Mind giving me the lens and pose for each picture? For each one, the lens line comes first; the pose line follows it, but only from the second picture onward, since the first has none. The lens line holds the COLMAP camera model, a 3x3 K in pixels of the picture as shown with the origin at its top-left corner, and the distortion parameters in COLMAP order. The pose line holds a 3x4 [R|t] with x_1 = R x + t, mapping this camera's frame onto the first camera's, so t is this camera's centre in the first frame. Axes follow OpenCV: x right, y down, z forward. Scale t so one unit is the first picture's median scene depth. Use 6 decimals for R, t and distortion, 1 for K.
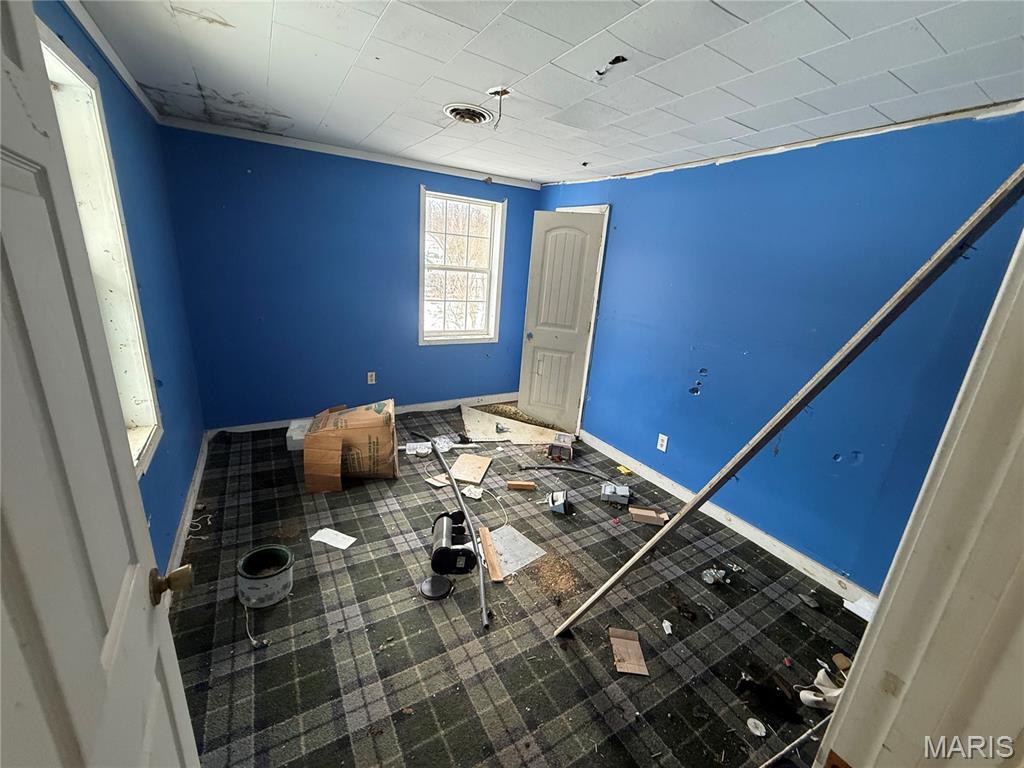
lens RADIAL K [[407.4, 0, 511.3], [0, 407.4, 385.4], [0, 0, 1]] dist [-0.000376, 0.000012]
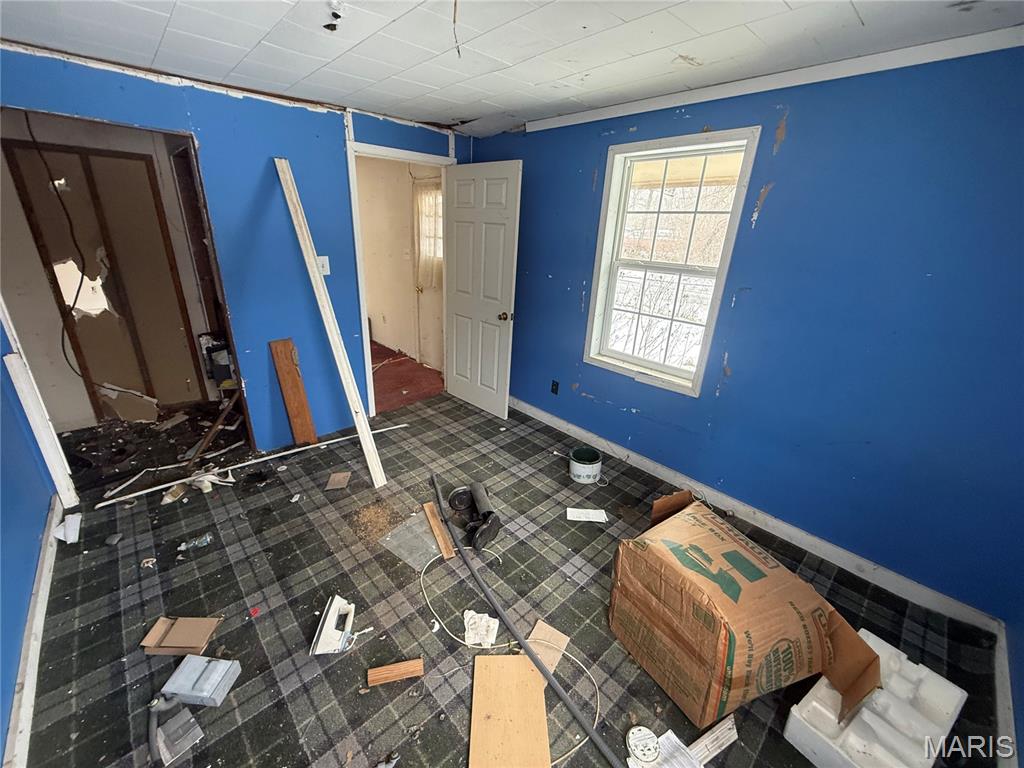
lens RADIAL K [[407.4, 0, 508.0], [0, 407.4, 383.4], [0, 0, 1]] dist [-0.000376, 0.000012]
pose [[-0.973493, -0.030507, -0.226673, 0.017621], [-0.161244, 0.794420, 0.585575, -0.492714], [0.162209, 0.606602, -0.778281, 1.597386]]
